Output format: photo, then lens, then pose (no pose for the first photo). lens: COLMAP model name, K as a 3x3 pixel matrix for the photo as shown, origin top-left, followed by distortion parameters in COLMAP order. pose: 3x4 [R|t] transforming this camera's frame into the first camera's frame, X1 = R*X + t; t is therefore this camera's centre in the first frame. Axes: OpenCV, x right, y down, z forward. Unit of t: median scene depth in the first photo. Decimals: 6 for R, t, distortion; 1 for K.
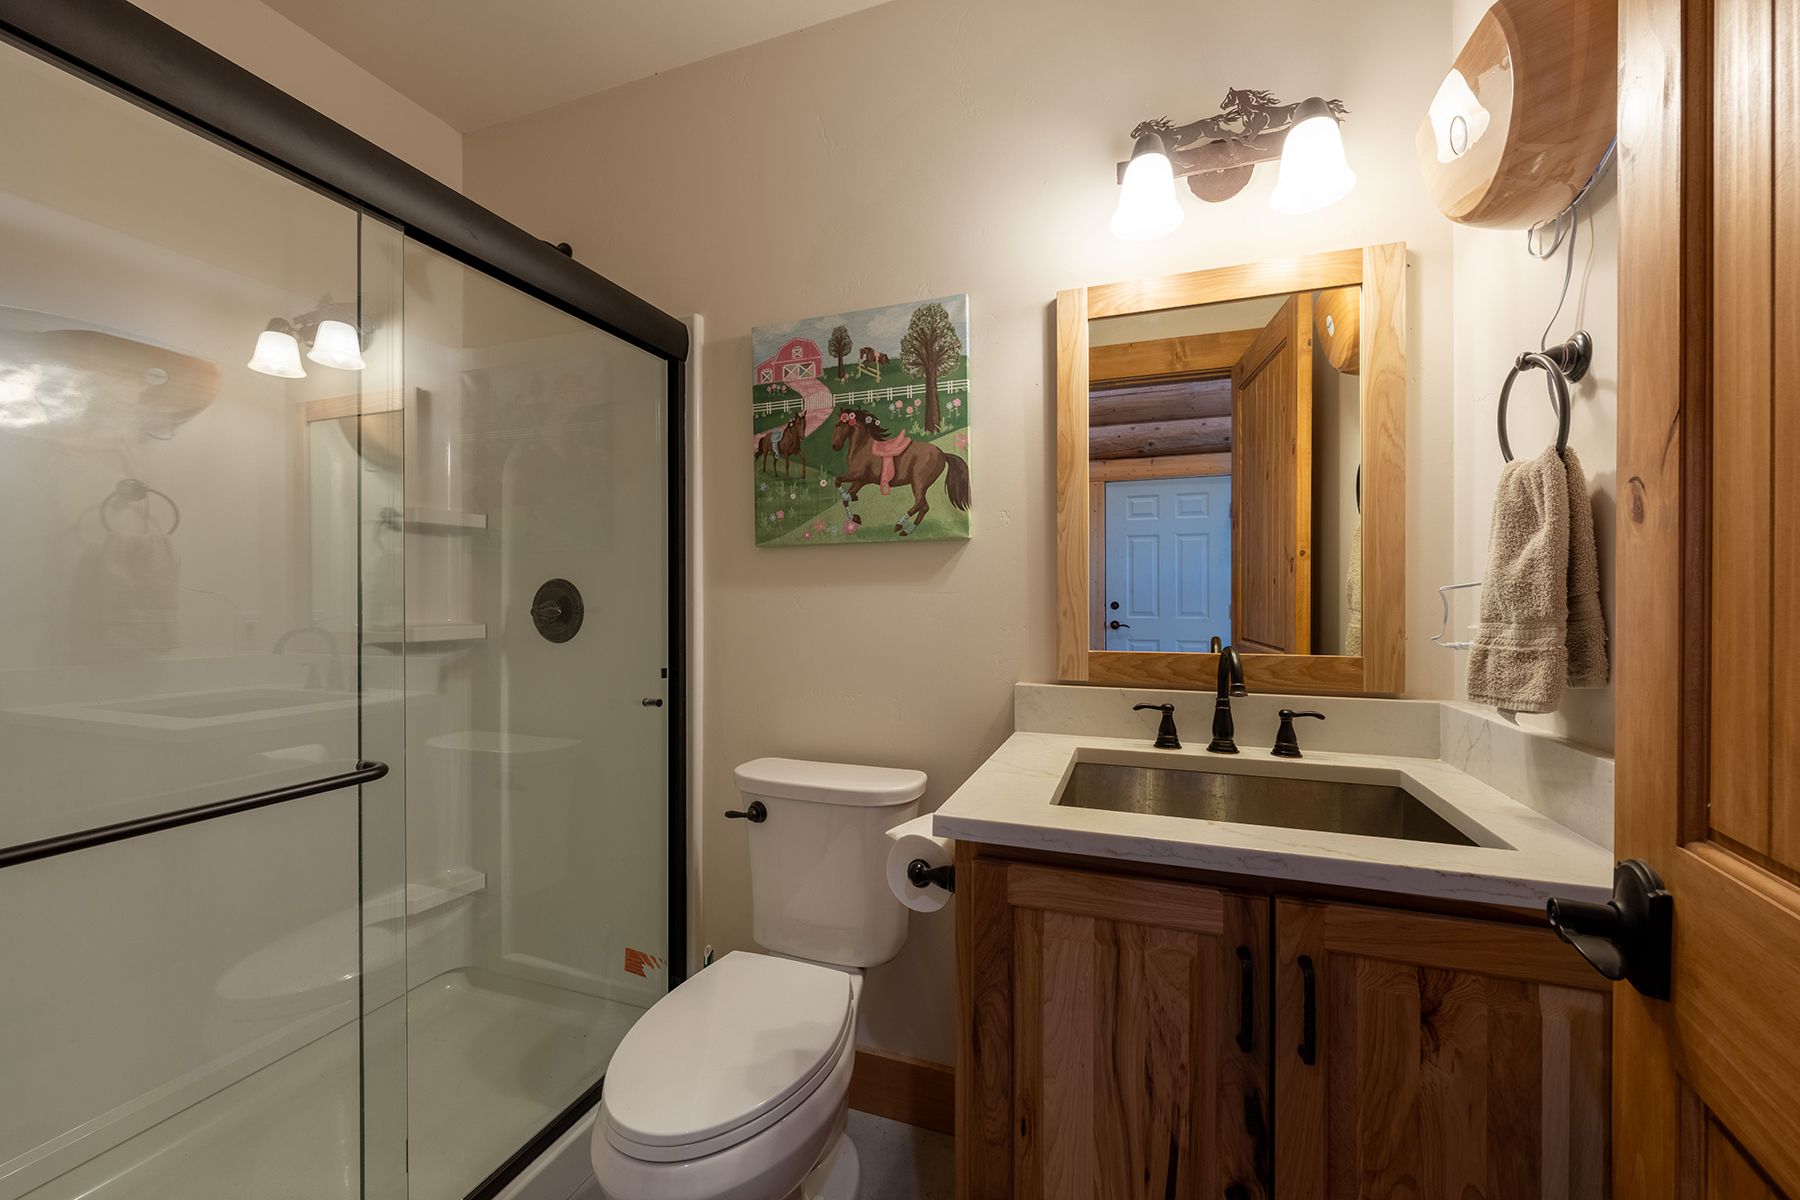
lens RADIAL K [[692.9, 0, 900.0], [0, 692.9, 600.0], [0, 0, 1]] dist [-0.000395, 0.000018]
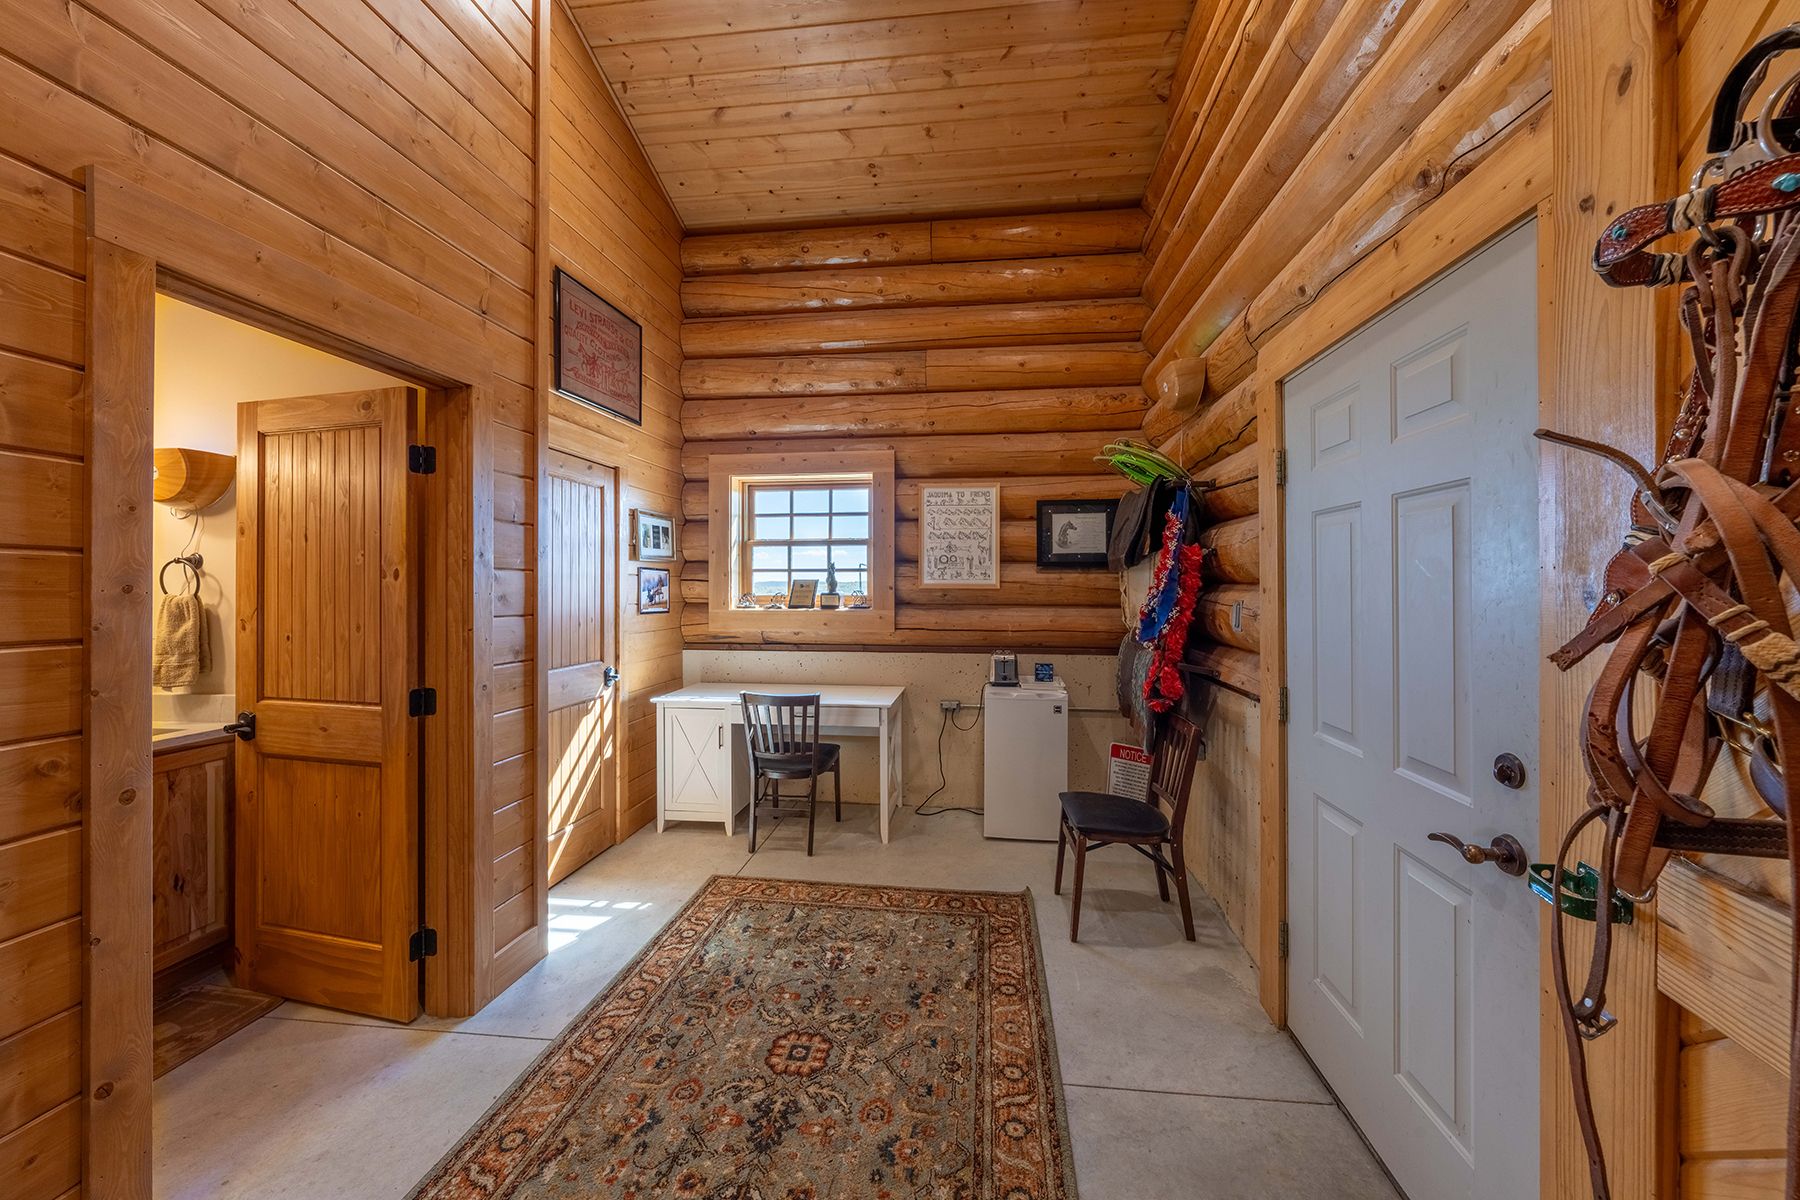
lens RADIAL K [[611.4, 0, 927.3], [0, 611.4, 595.7], [0, 0, 1]] dist [0.000273, 0.000005]
pose [[-0.238538, -0.013228, 0.971043, -1.241418], [0.003009, 0.999892, 0.014360, -0.128857], [-0.971129, 0.006347, -0.238472, -0.755675]]
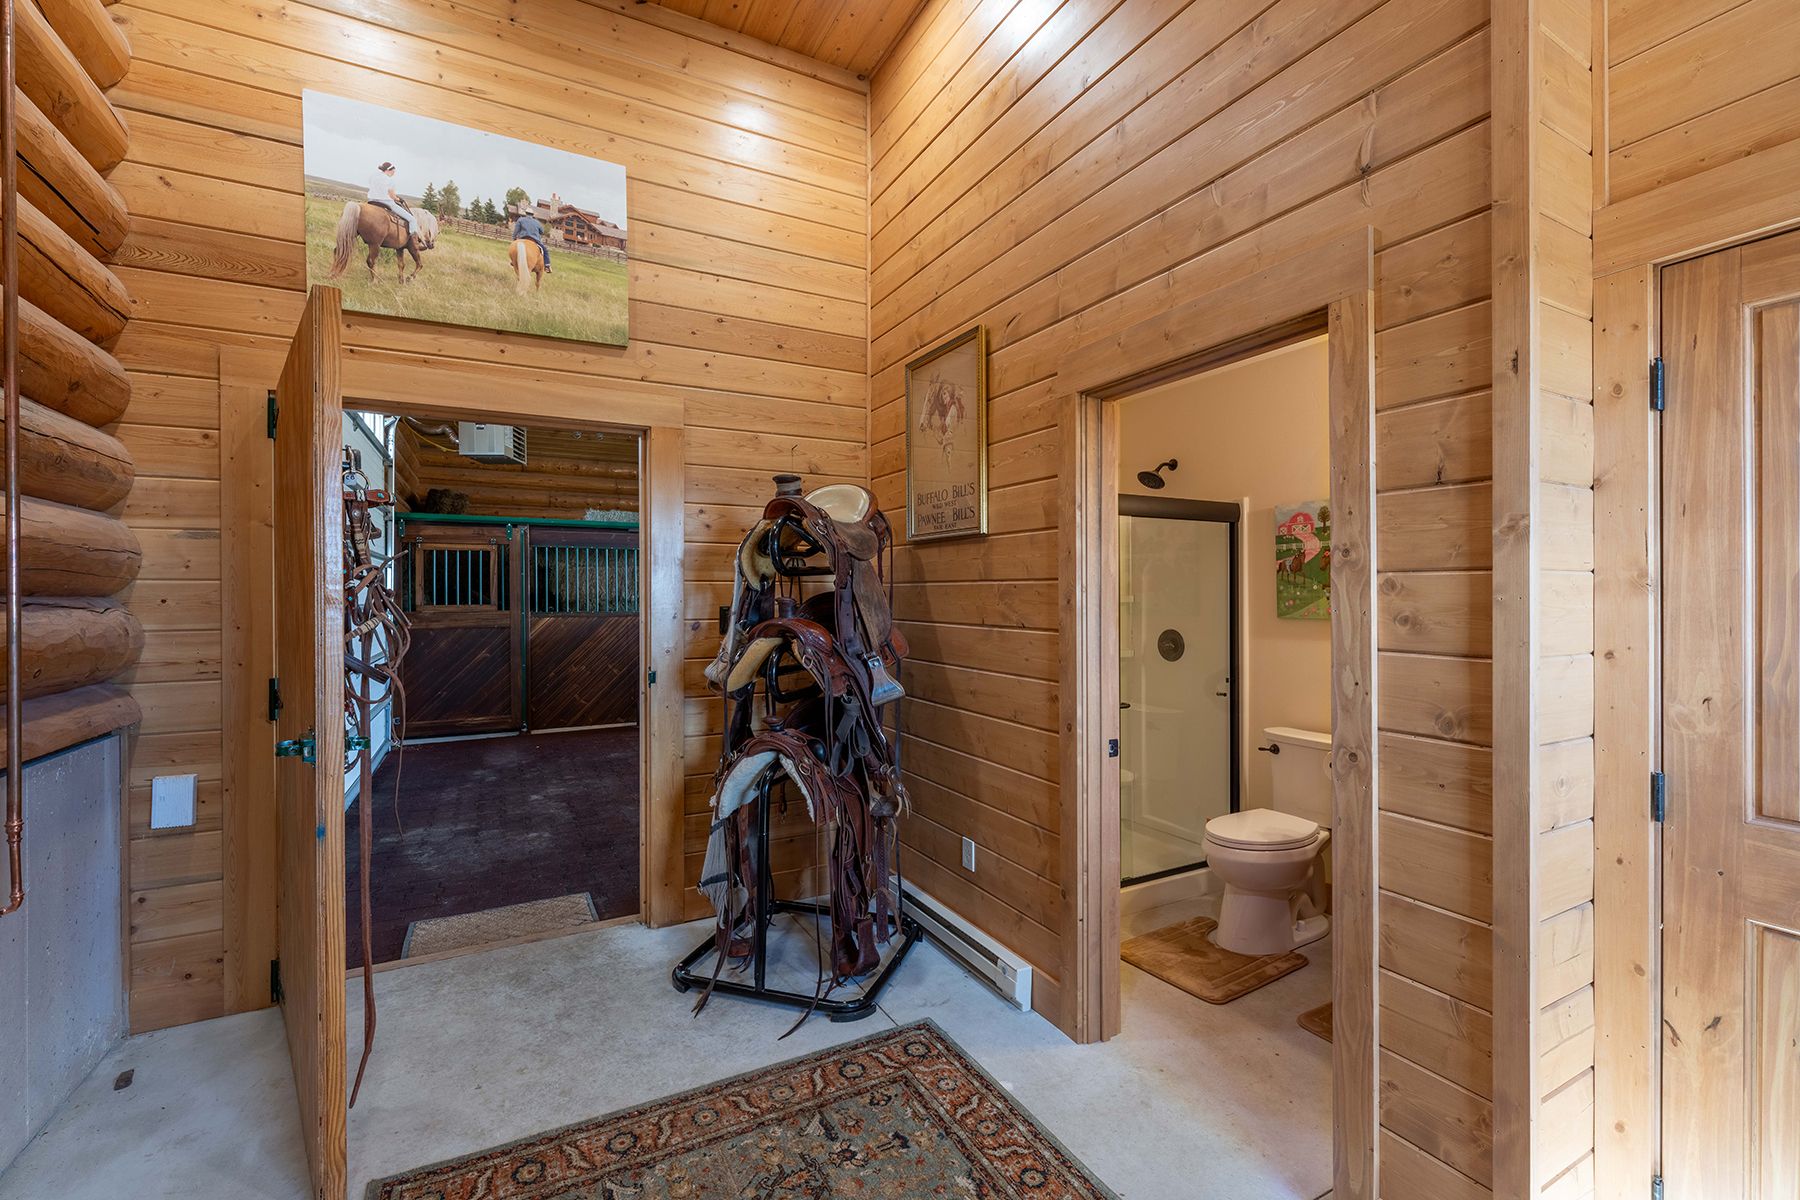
lens RADIAL K [[748.6, 0, 869.7], [0, 748.6, 597.5], [0, 0, 1]] dist [0.000957, 0.000023]
pose [[0.723913, -0.001343, -0.689890, 0.420902], [-0.000550, 0.999997, -0.002523, -0.132975], [0.689892, 0.002205, 0.723909, -1.332068]]
